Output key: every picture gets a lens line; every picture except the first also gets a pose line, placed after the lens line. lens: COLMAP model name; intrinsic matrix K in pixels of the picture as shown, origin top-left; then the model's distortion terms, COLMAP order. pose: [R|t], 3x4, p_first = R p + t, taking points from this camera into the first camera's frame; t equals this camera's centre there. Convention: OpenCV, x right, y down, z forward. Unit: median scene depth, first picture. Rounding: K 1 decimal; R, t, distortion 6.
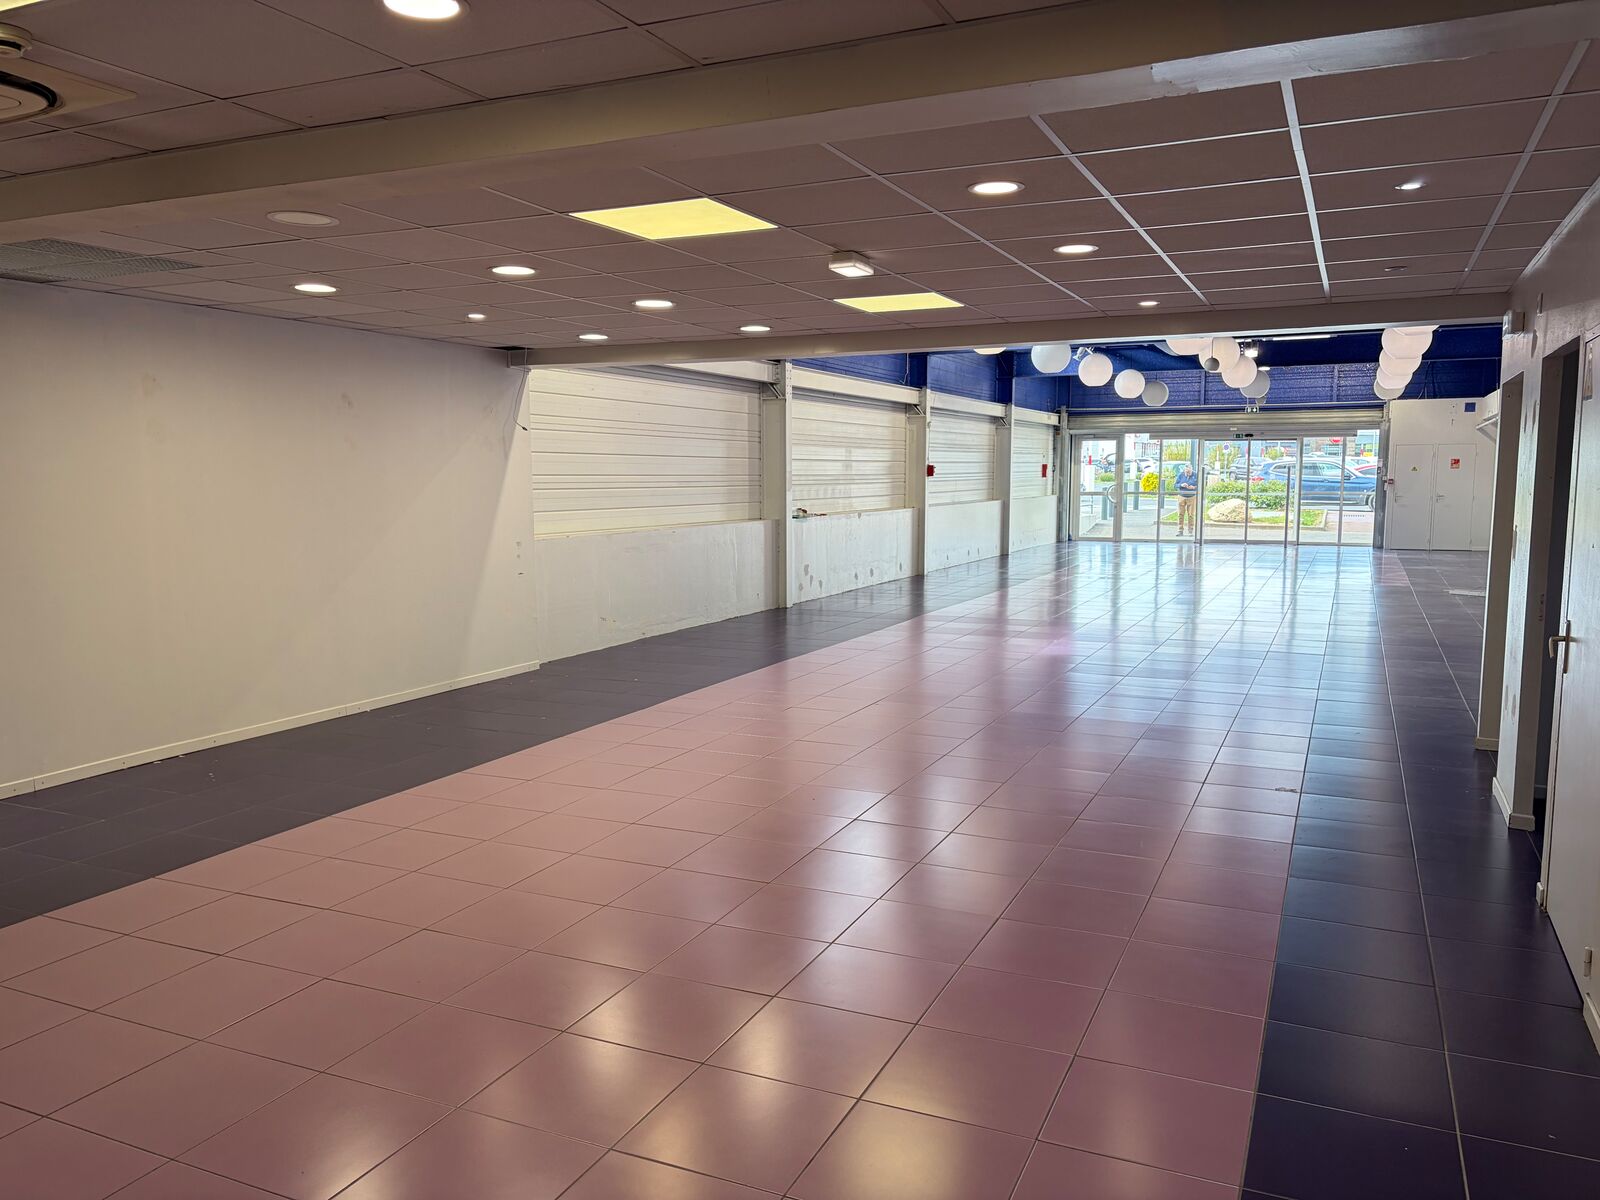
lens RADIAL K [[1193.3, 0, 792.5], [0, 1193.3, 600.4], [0, 0, 1]] dist [0.062565, -0.063218]
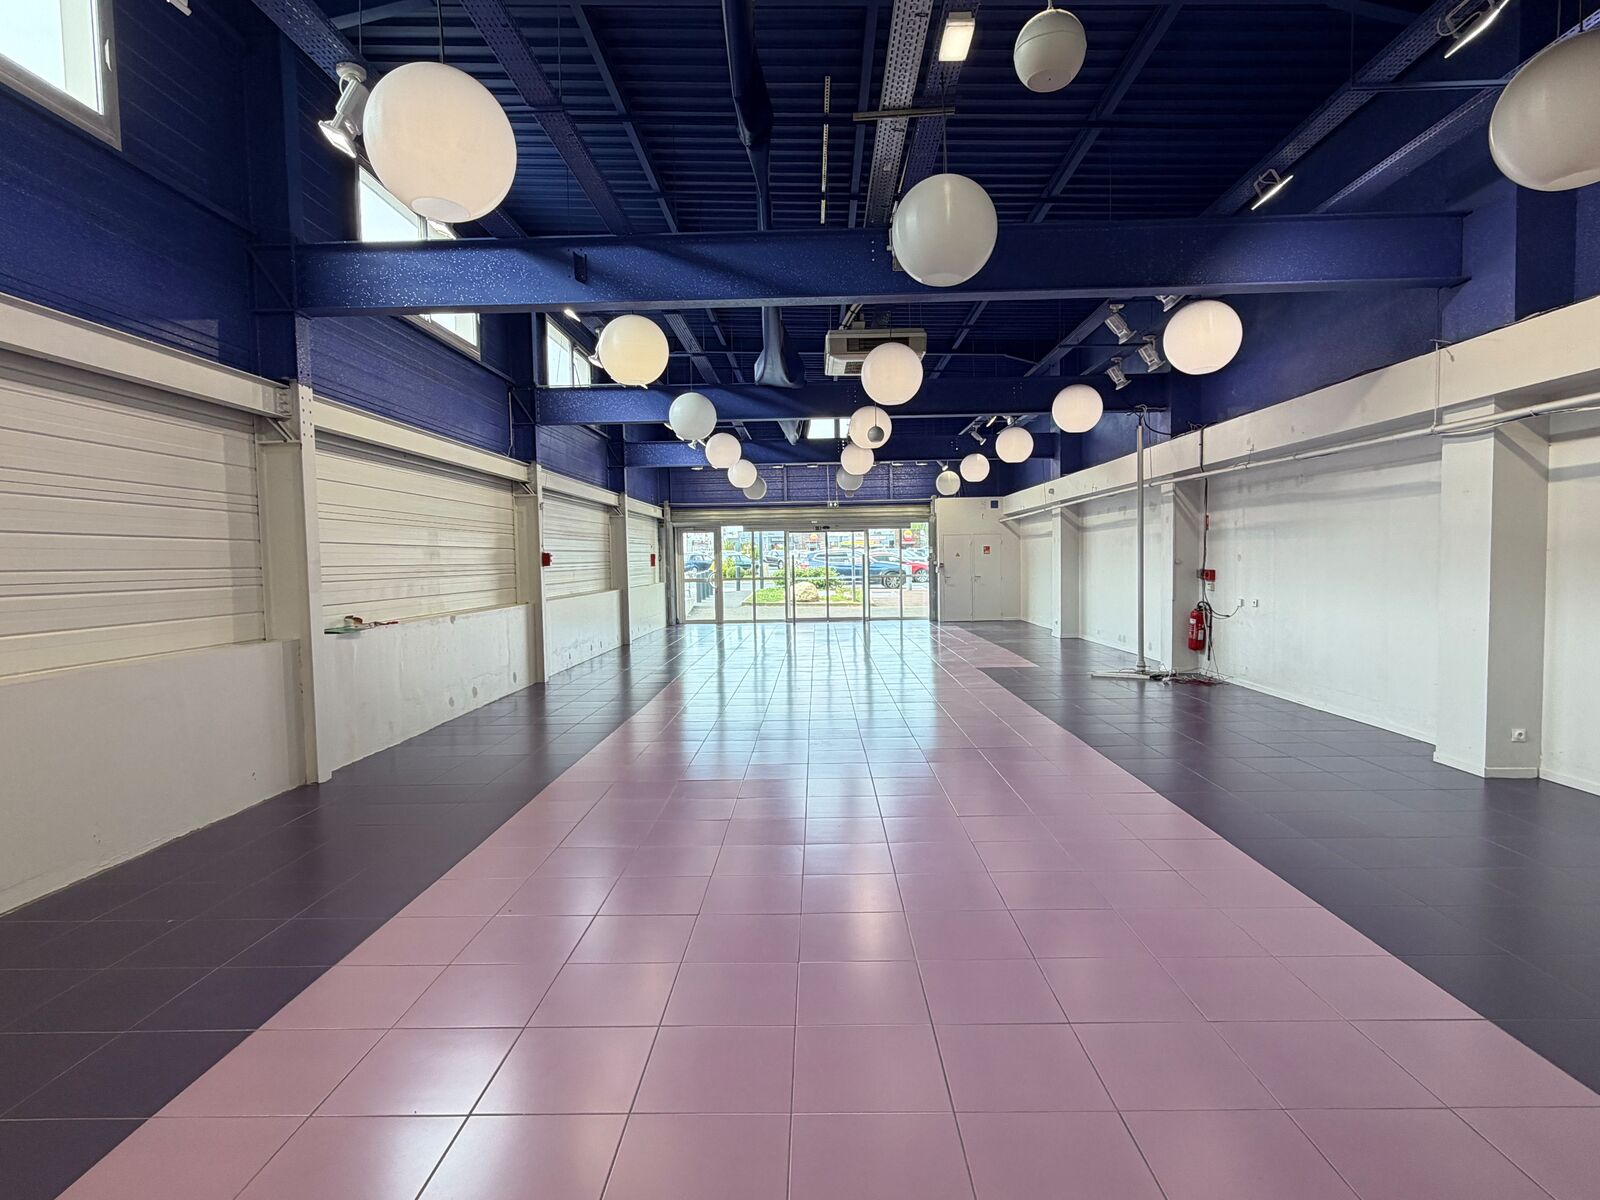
lens RADIAL K [[835.2, 0, 807.8], [0, 835.2, 608.4], [0, 0, 1]] dist [-0.000087, -0.000106]
pose [[0.908994, -0.038858, 0.414994, 0.038564], [0.061007, 0.997326, -0.040244, -0.040527], [-0.412320, 0.061899, 0.908934, 0.403637]]
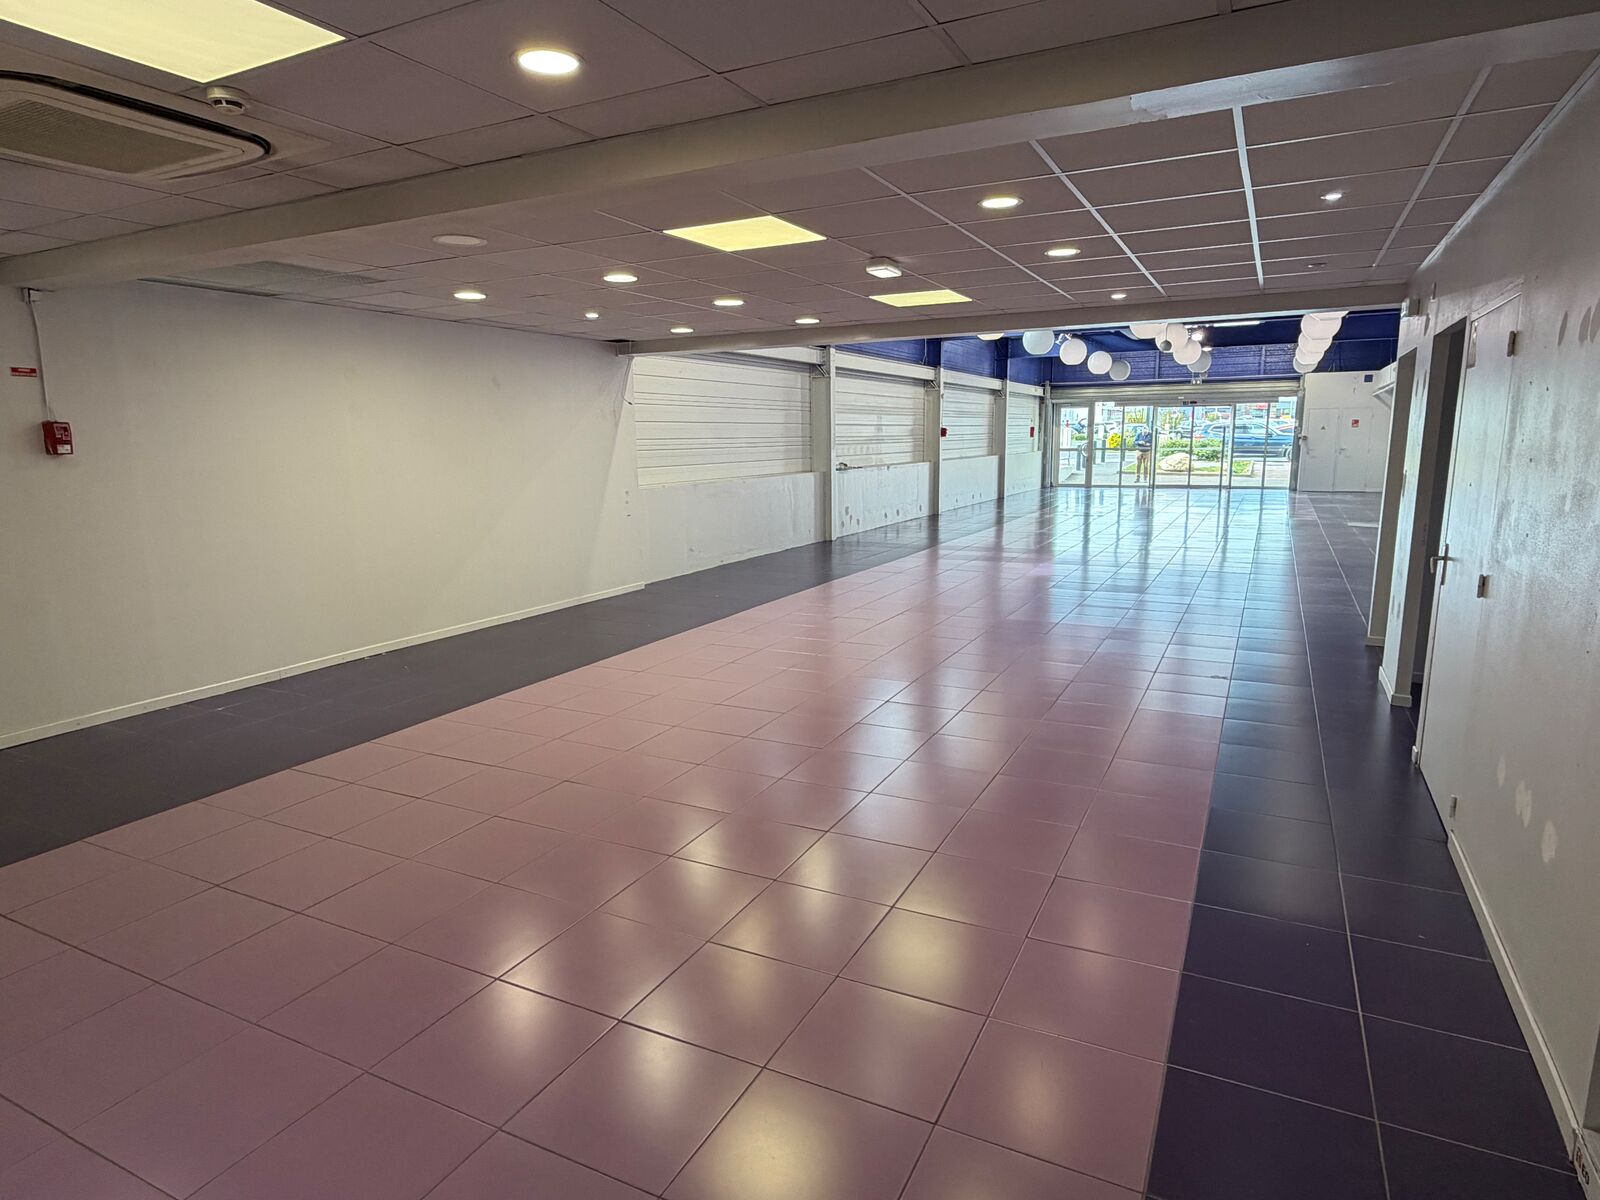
lens RADIAL K [[915.4, 0, 800.0], [0, 915.4, 600.0], [0, 0, 1]] dist [0.000549, 0.000848]
pose [[0.999265, -0.005321, -0.037966, -0.002165], [0.007954, 0.997549, 0.069524, 0.001284], [0.037503, -0.069775, 0.996858, 0.003230]]
